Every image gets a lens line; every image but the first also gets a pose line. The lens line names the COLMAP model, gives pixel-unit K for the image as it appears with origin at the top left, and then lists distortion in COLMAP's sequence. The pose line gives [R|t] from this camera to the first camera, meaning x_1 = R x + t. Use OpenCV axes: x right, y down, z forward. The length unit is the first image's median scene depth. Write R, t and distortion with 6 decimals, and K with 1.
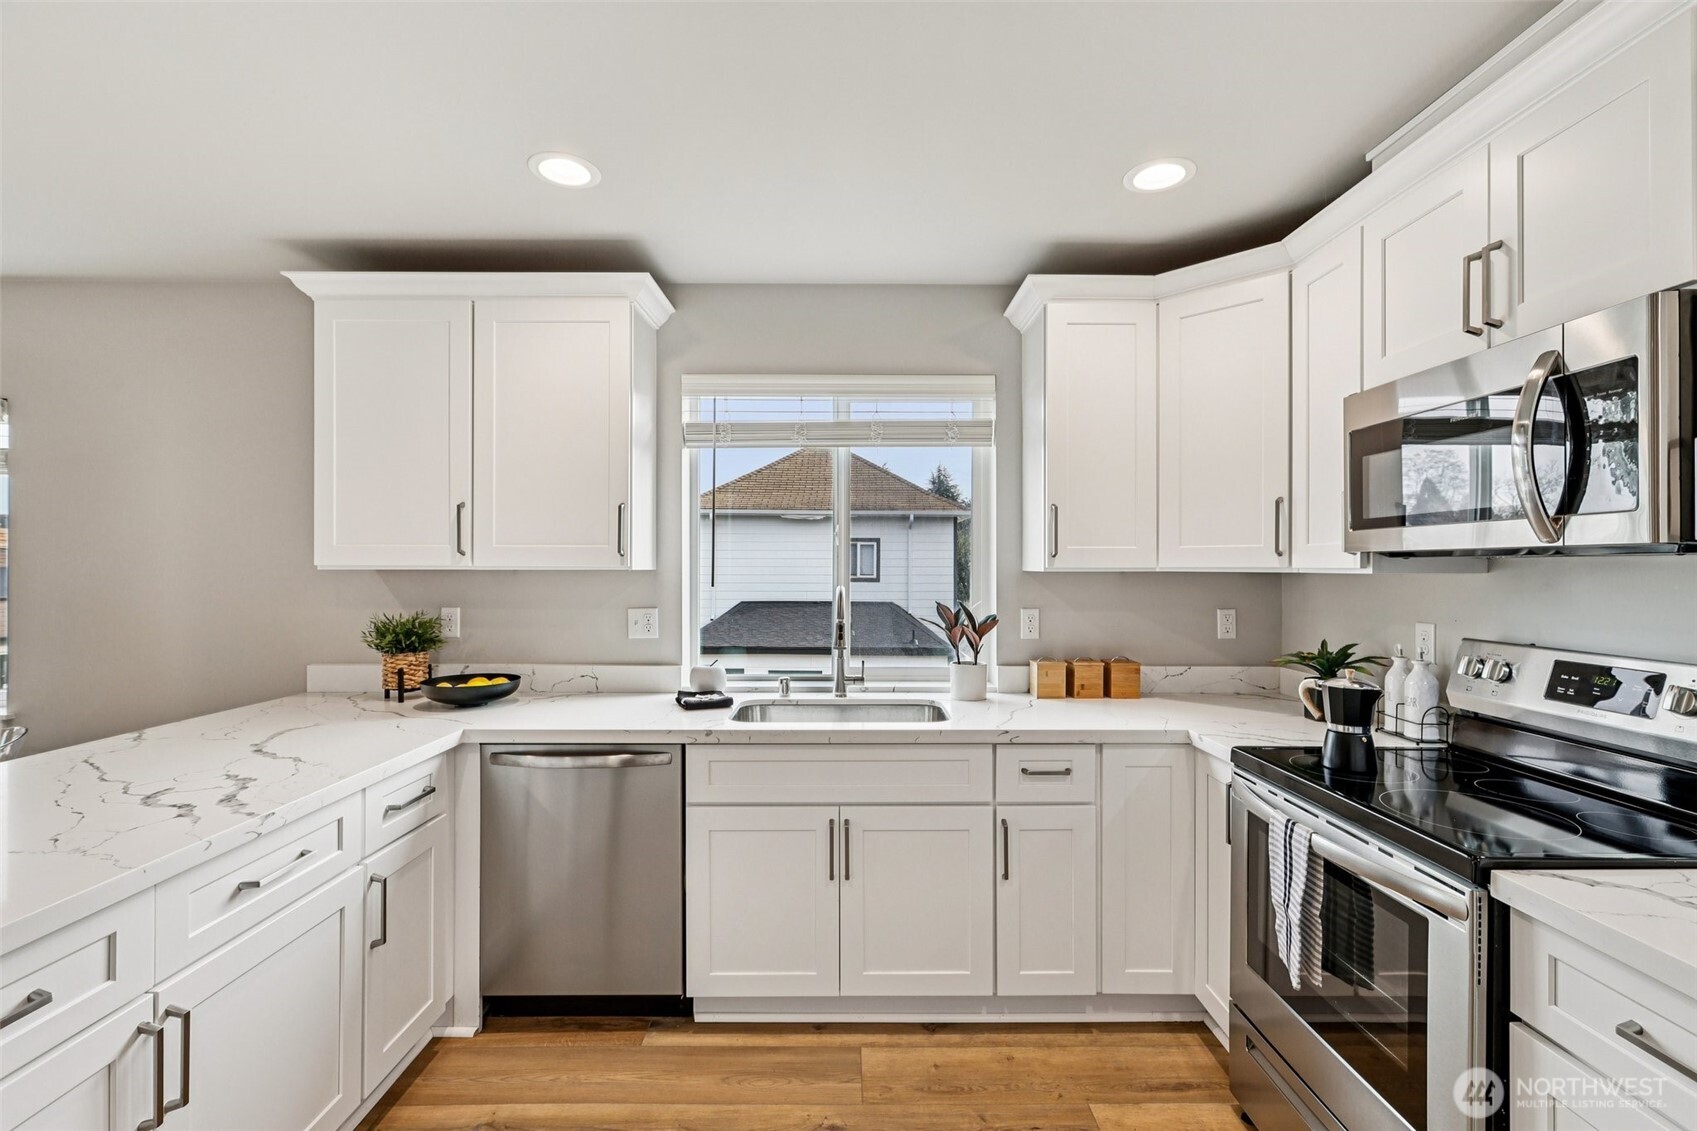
lens RADIAL K [[762.3, 0, 843.9], [0, 762.3, 566.6], [0, 0, 1]] dist [0.002502, -0.000034]
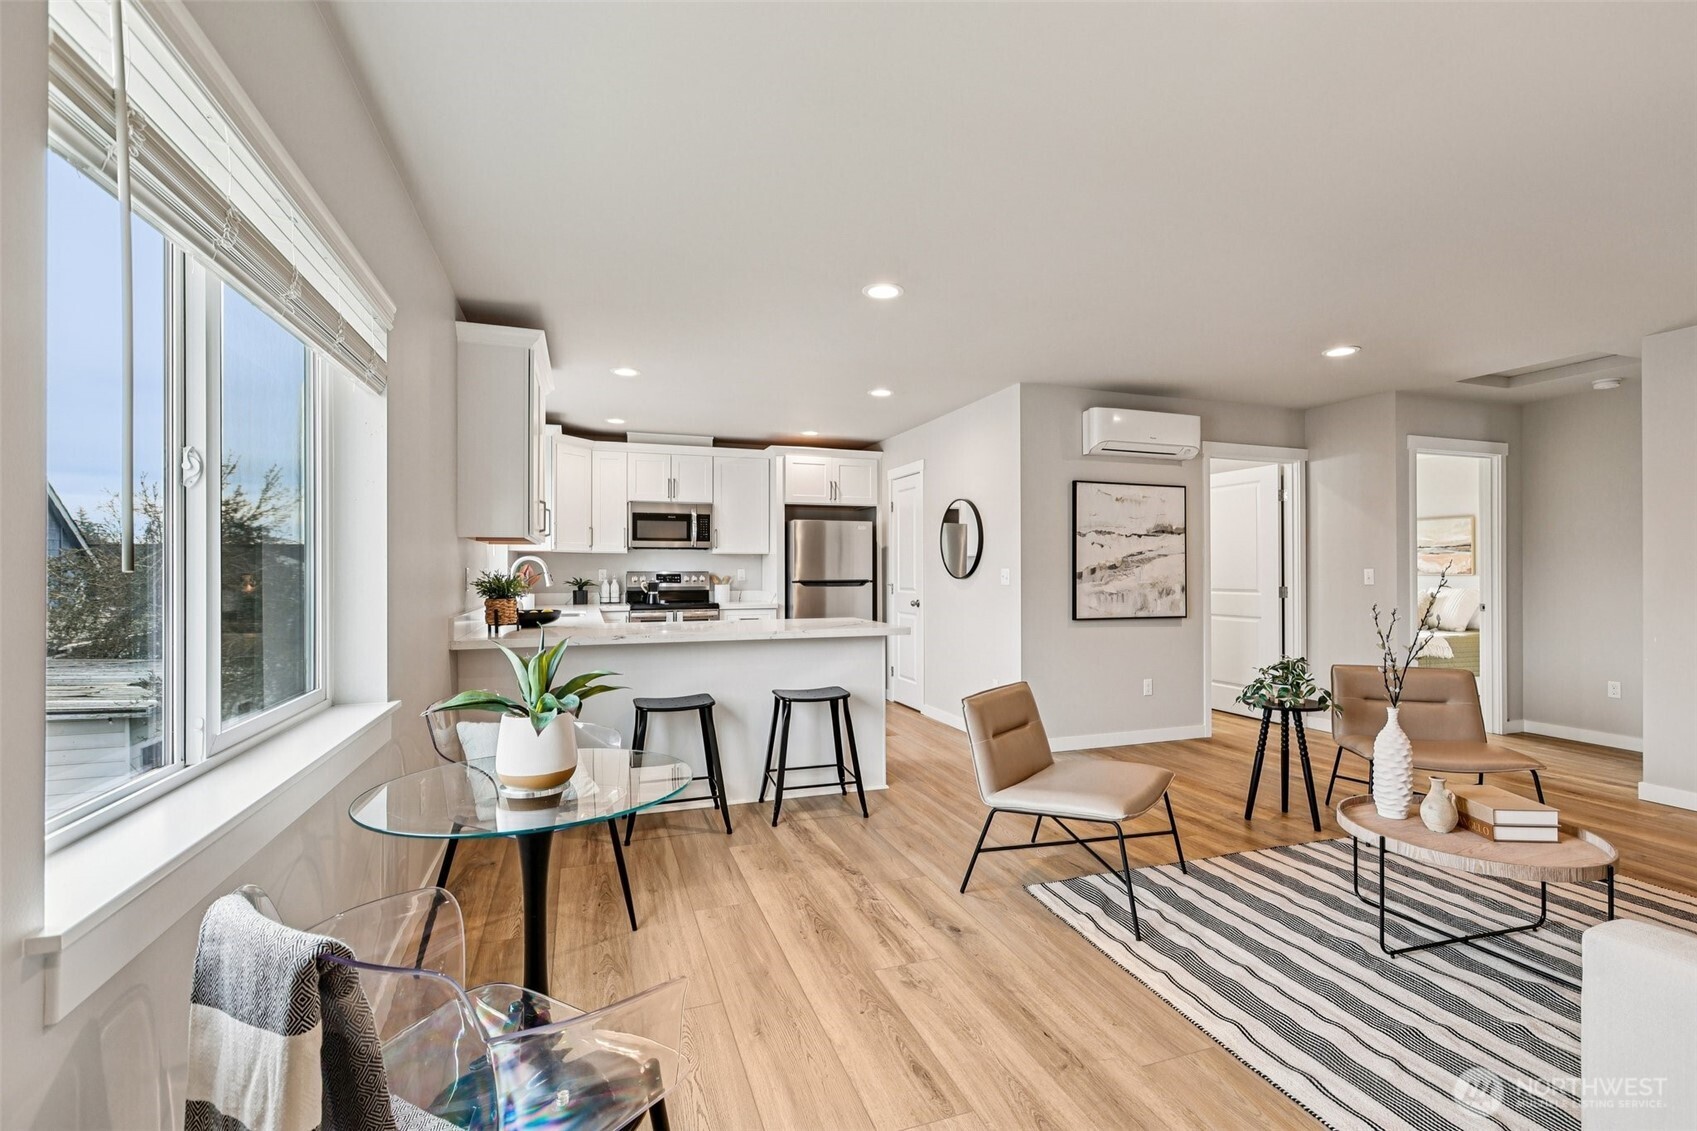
lens RADIAL K [[762.3, 0, 854.0], [0, 762.3, 562.4], [0, 0, 1]] dist [0.002502, -0.000034]
pose [[-0.334232, 0.008336, 0.942454, -2.099689], [0.003753, 0.999965, -0.007514, 0.058360], [-0.942483, 0.001026, -0.334251, 0.852915]]
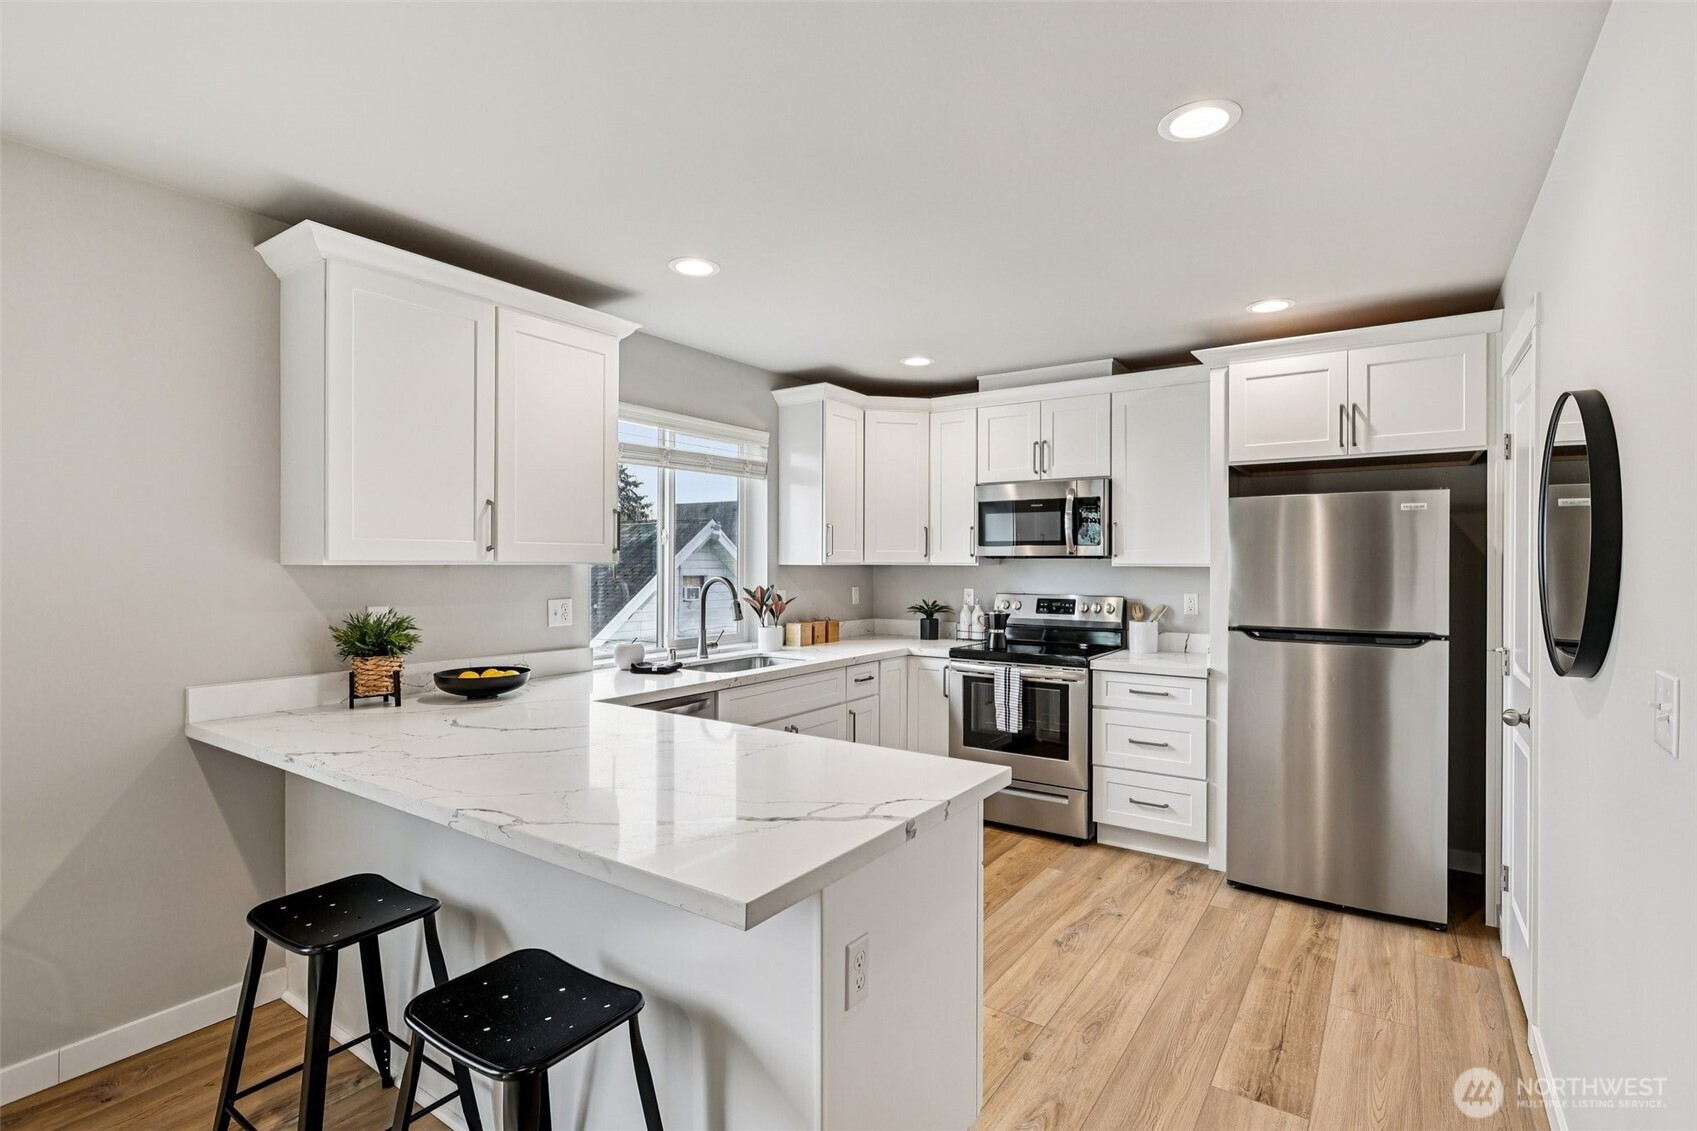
lens RADIAL K [[800.7, 0, 850.0], [0, 800.7, 563.8], [0, 0, 1]] dist [-0.016506, 0.000374]
pose [[0.566847, -0.001126, 0.823823, -1.037812], [-0.000530, 0.999998, 0.001731, 0.000549], [-0.823823, -0.001418, 0.566845, -0.011545]]
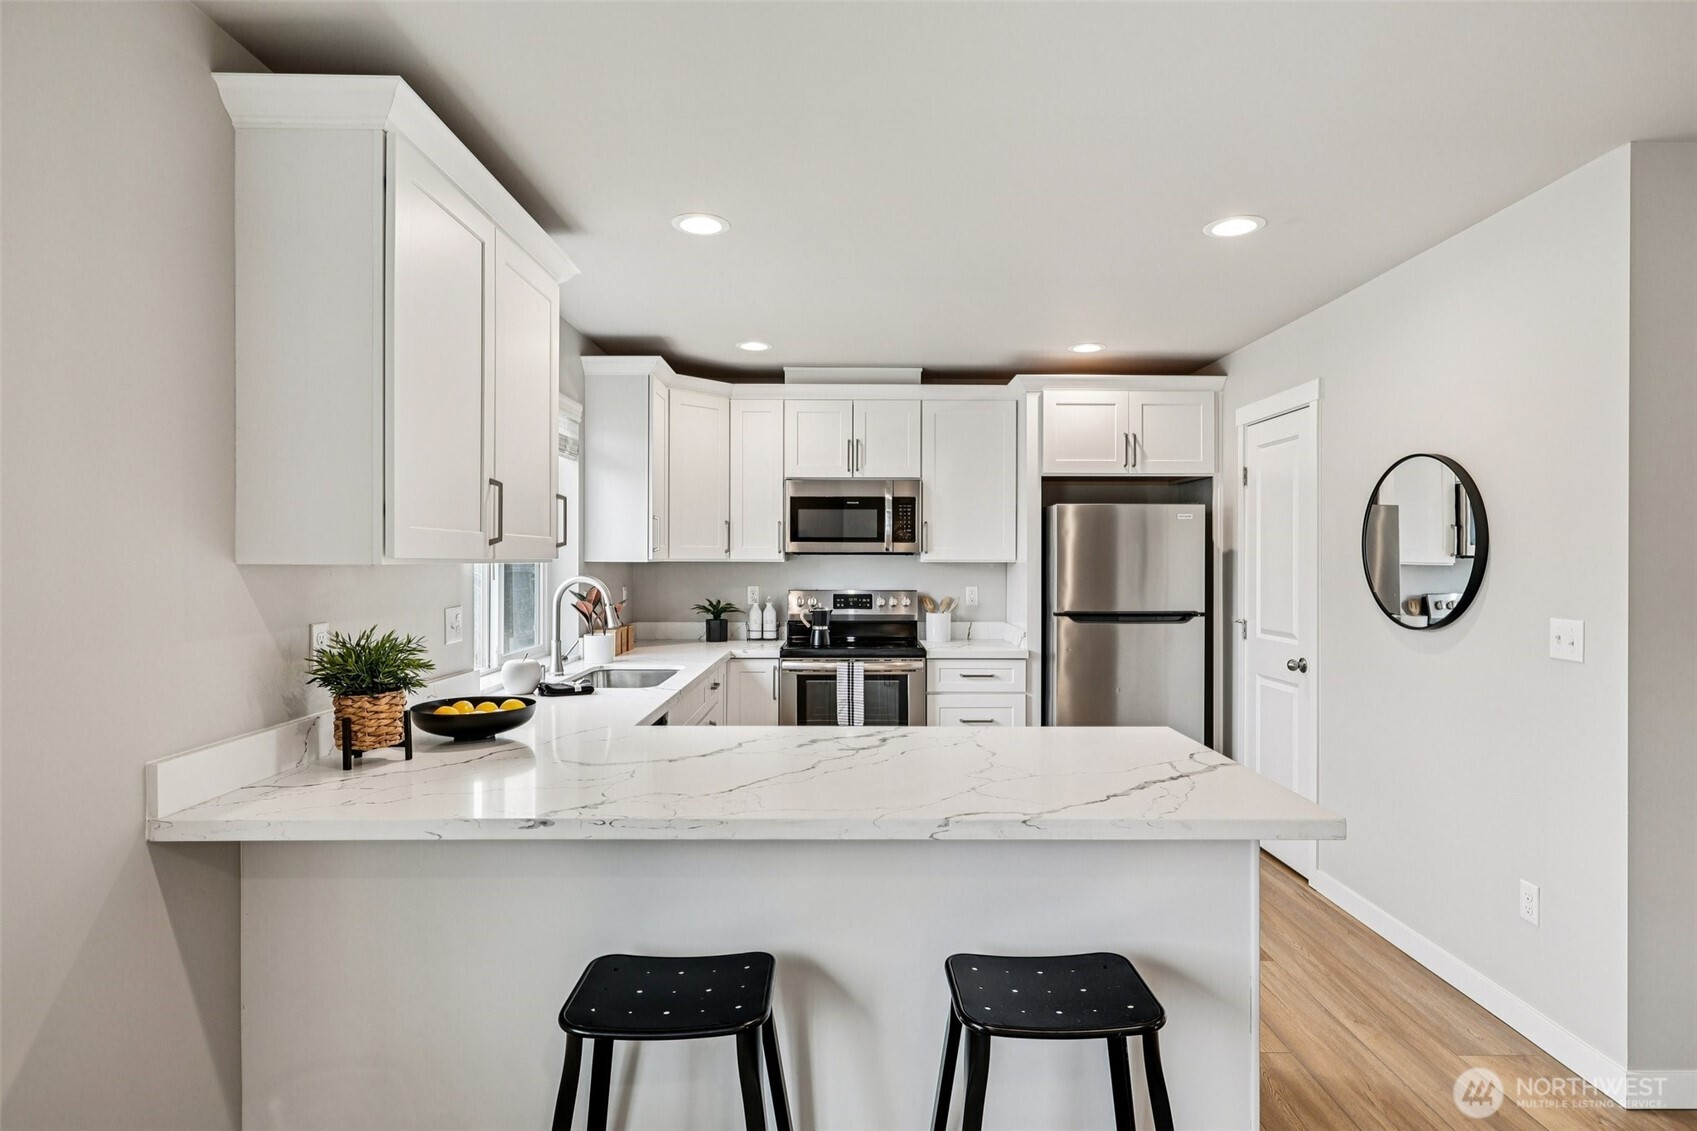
lens RADIAL K [[900.0, 0, 851.9], [0, 900.0, 555.0], [0, 0, 1]] dist [-0.019694, -0.000743]
pose [[-0.006153, 0.003433, 0.999975, -1.334823], [0.000473, 0.999994, -0.003430, -0.000961], [-0.999981, 0.000452, -0.006155, 0.591842]]
